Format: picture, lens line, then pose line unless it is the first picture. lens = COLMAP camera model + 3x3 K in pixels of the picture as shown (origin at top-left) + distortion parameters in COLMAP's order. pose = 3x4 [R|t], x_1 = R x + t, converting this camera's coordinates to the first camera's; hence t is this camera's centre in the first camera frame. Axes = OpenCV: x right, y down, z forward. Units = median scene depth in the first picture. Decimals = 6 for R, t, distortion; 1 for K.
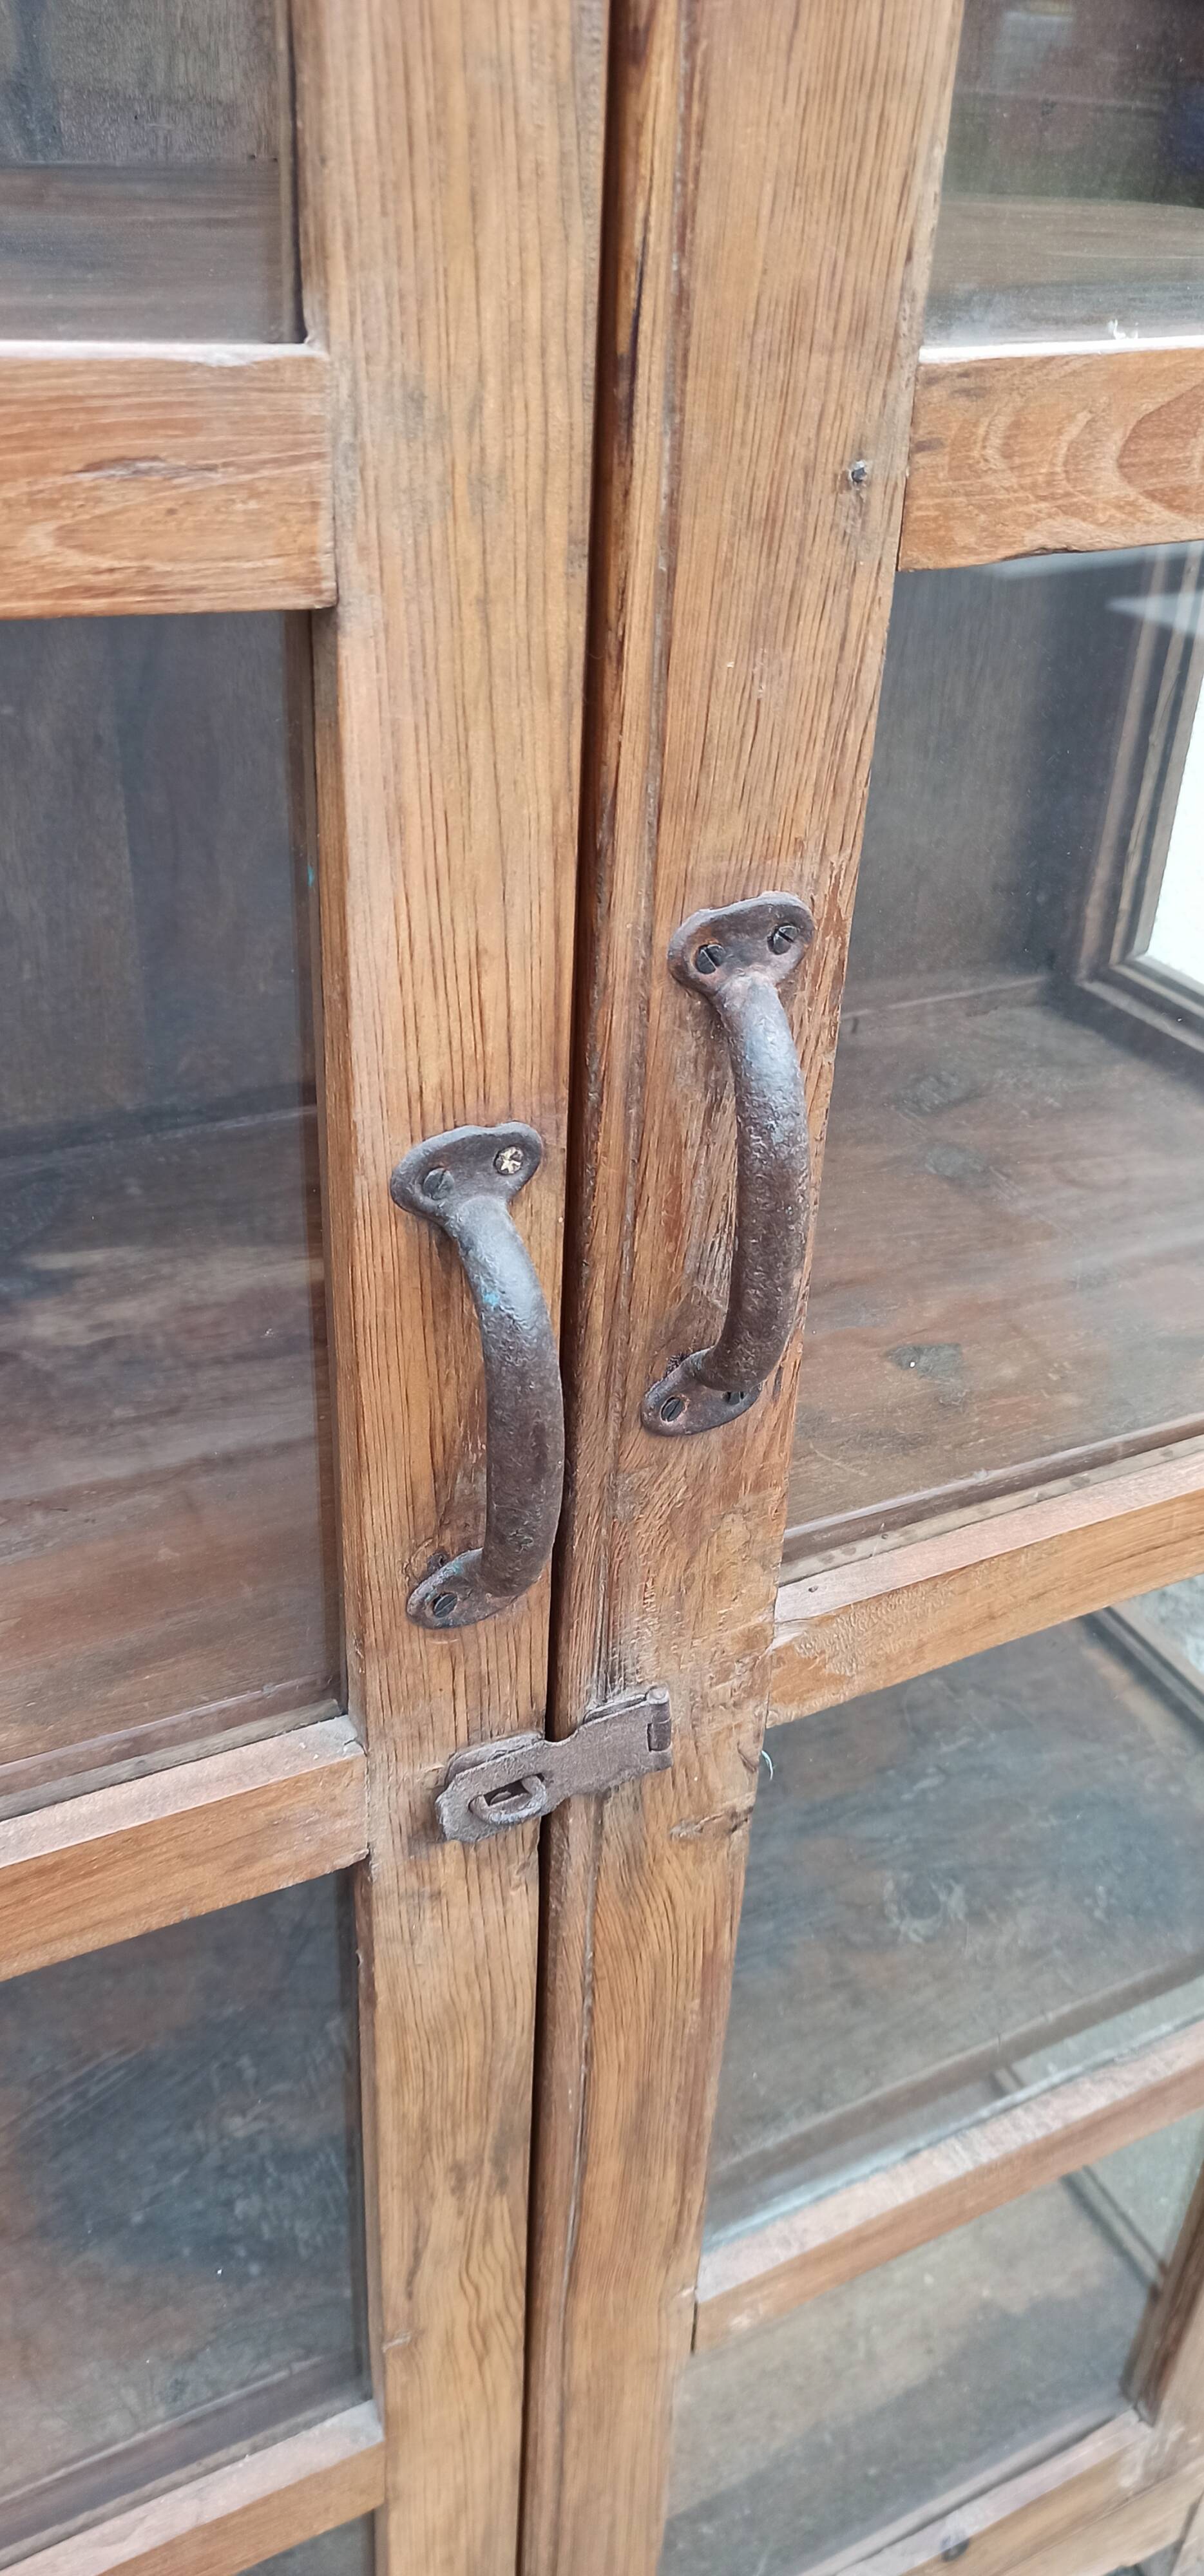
lens RADIAL K [[1918.2, 0, 612.9], [0, 1918.2, 1282.2], [0, 0, 1]] dist [0.051717, -0.049684]
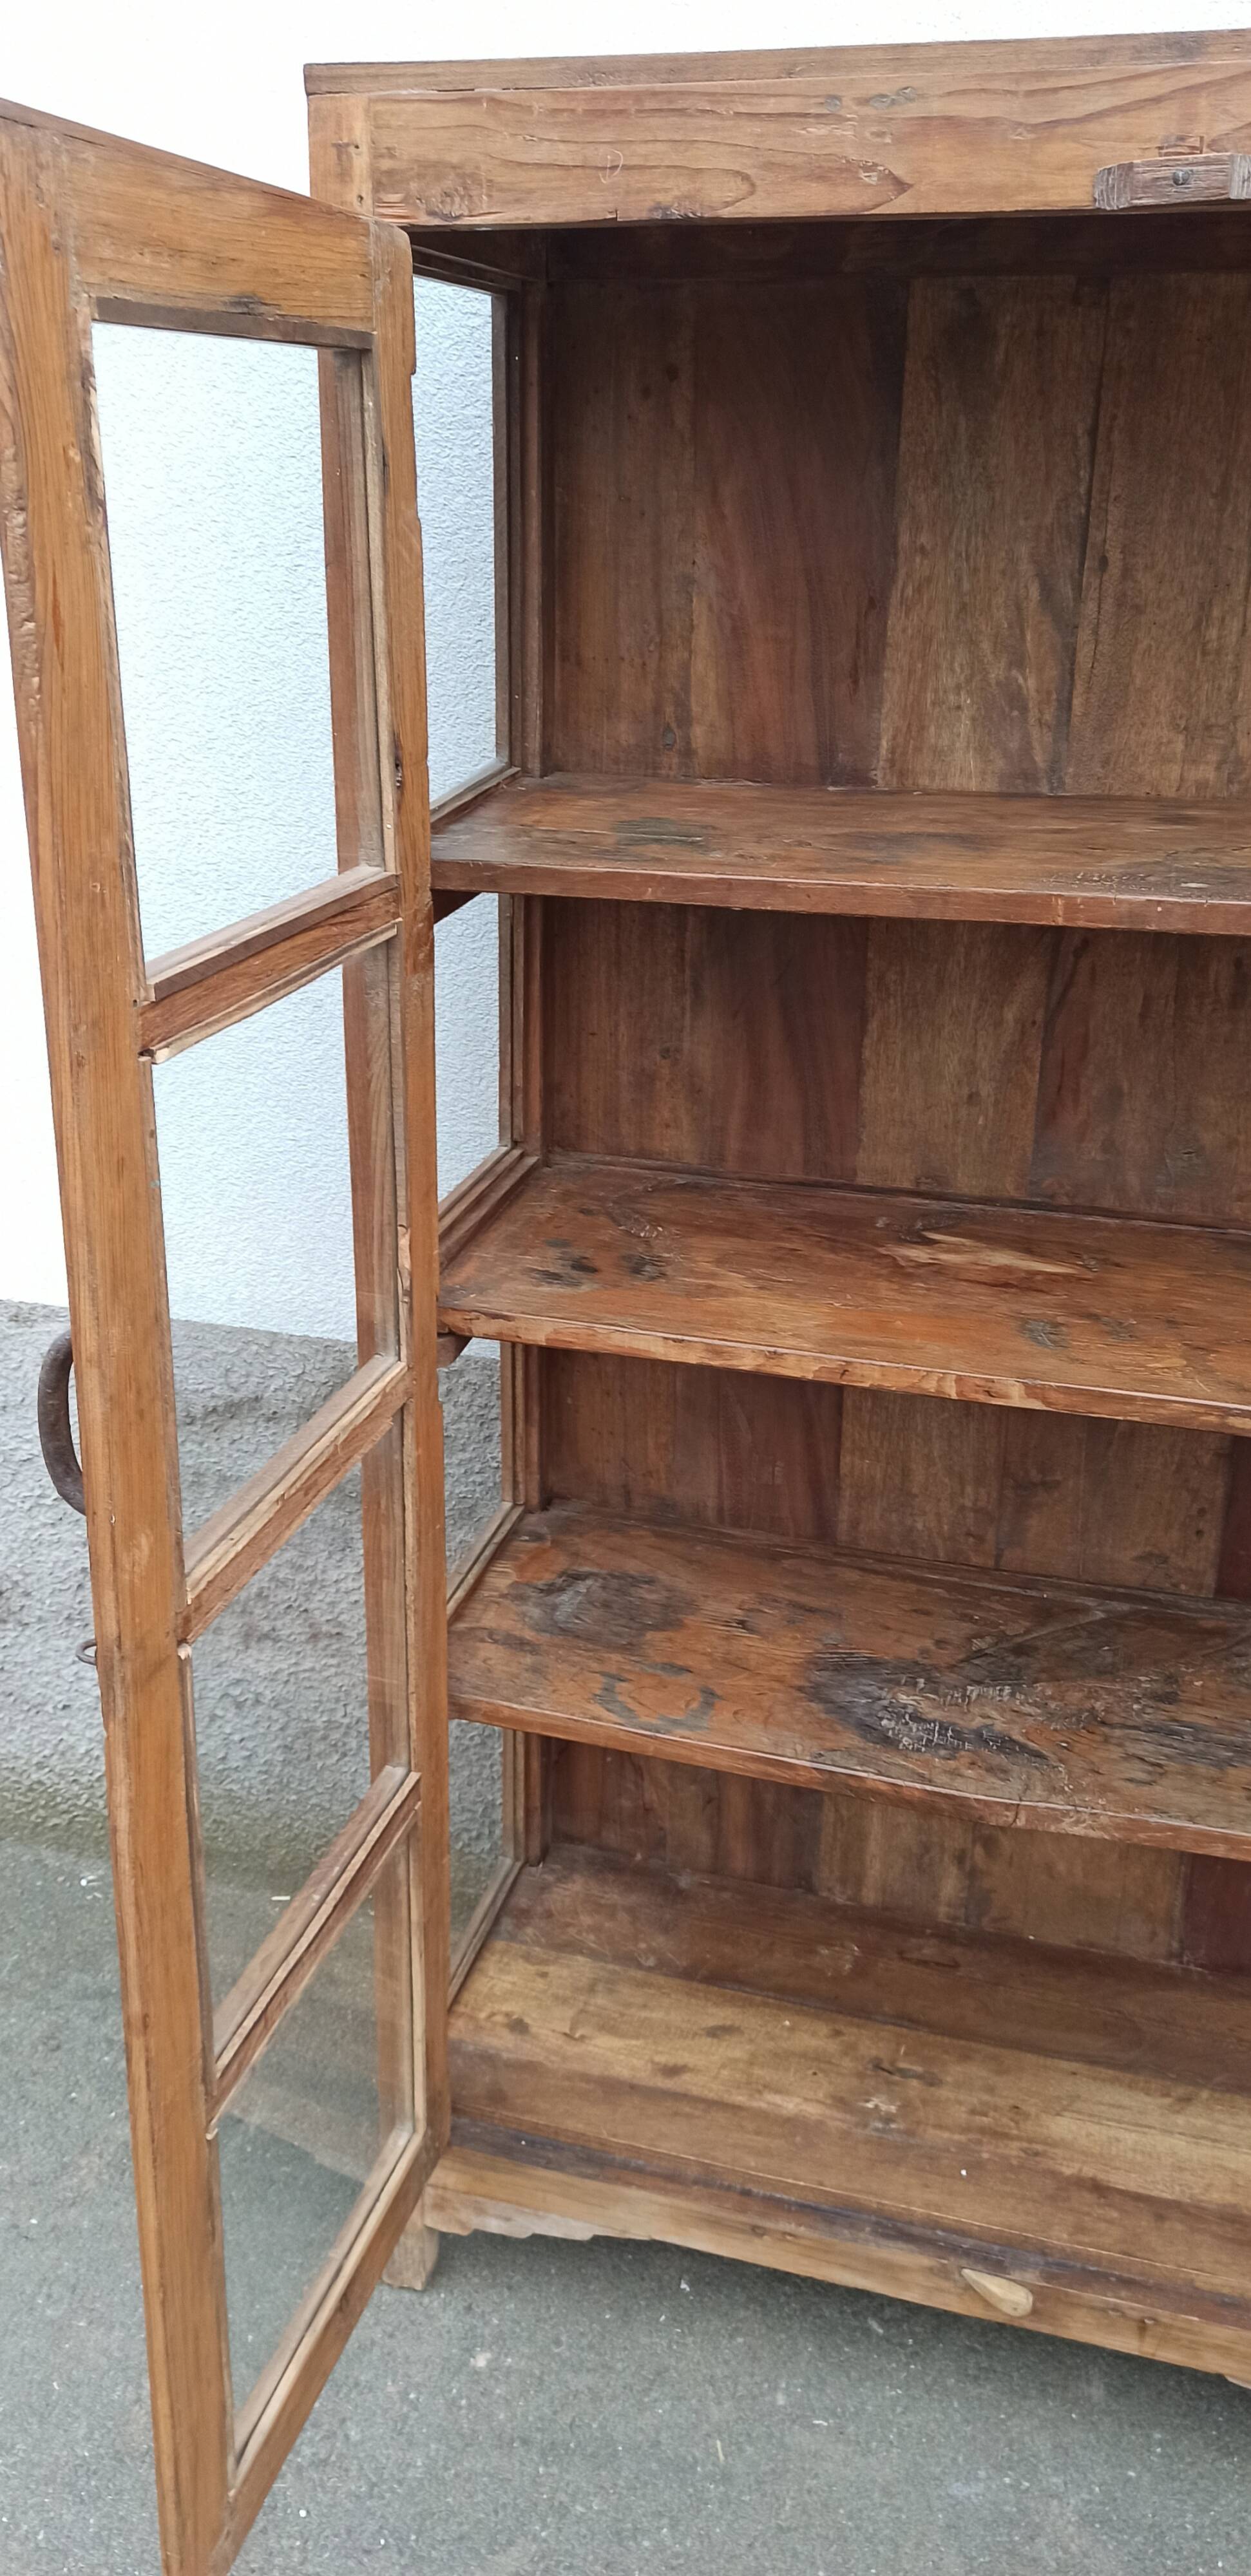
lens RADIAL K [[1994.4, 0, 637.8], [0, 1994.4, 1204.8], [0, 0, 1]] dist [0.069395, -0.068105]
pose [[0.748508, 0.197971, -0.632885, 1.399264], [-0.333910, 0.937093, -0.101784, 0.472071], [0.572922, 0.287513, 0.767527, -1.499298]]
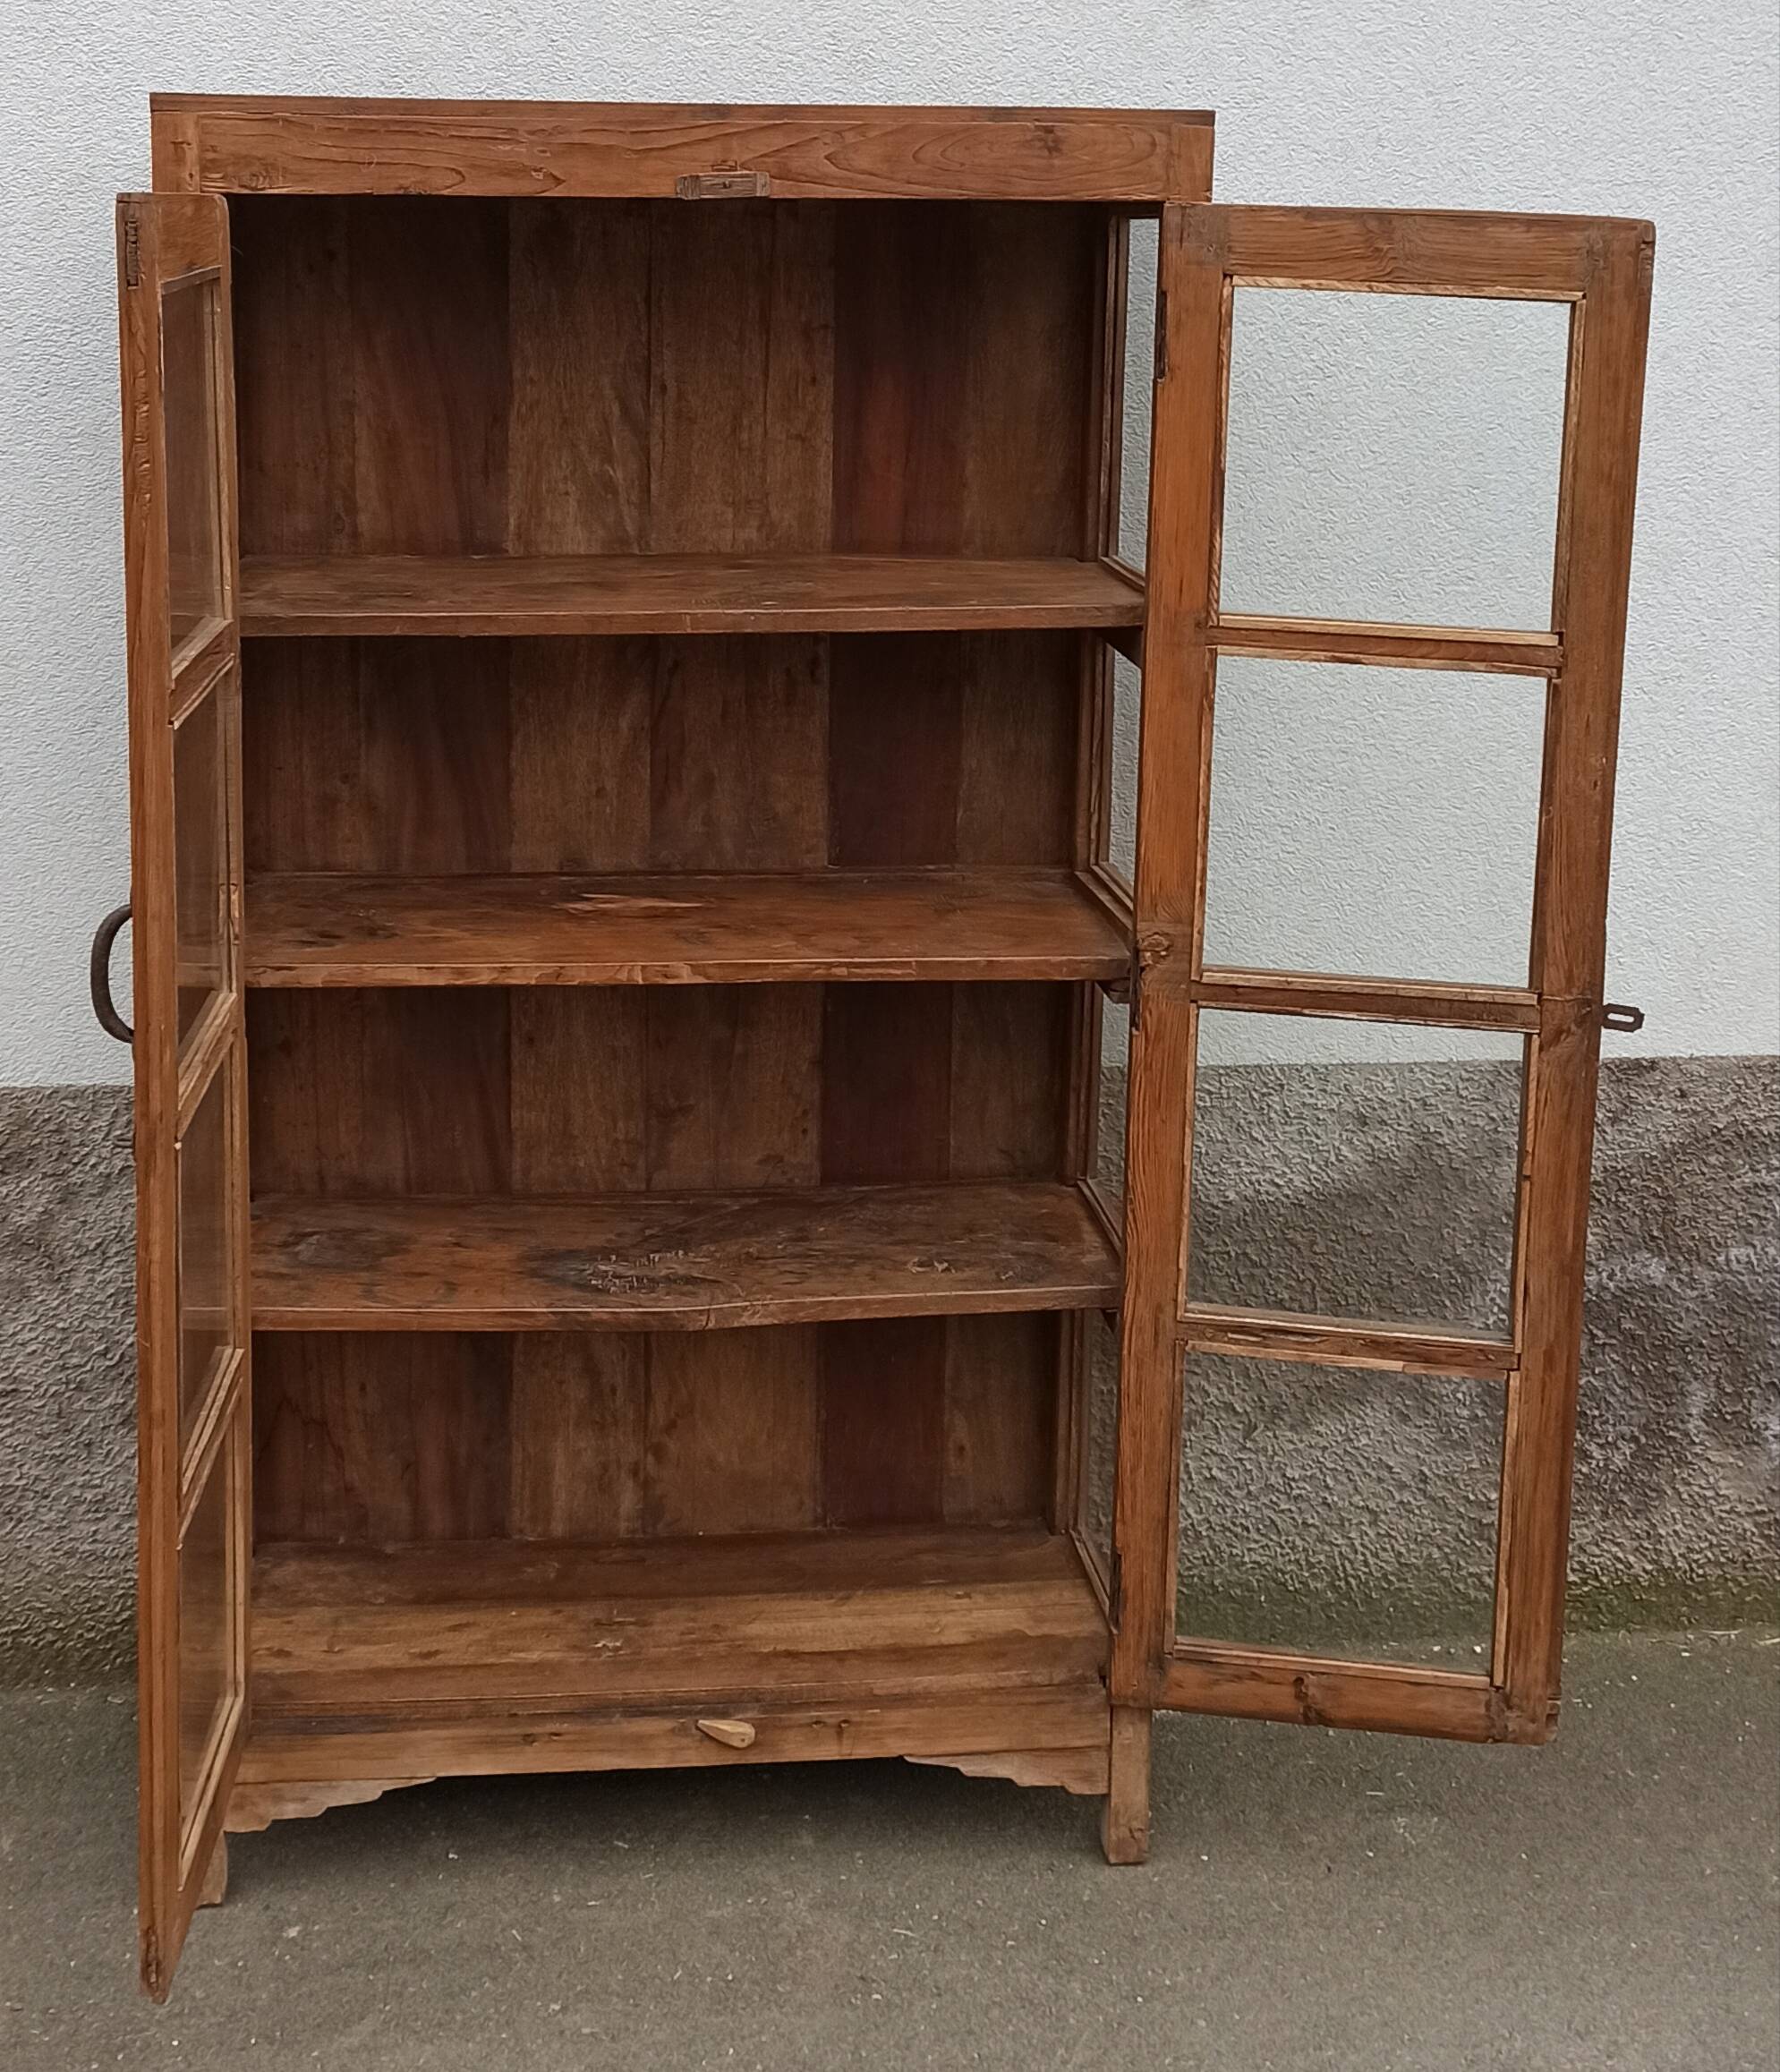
lens RADIAL K [[3058.0, 0, 844.2], [0, 3058.0, 719.6], [0, 0, 1]] dist [0.063270, 0.000000]
pose [[0.935830, 0.032375, -0.350961, 2.519684], [-0.163737, 0.921730, -0.351574, 1.966594], [0.312109, 0.386479, 0.867884, -4.453015]]
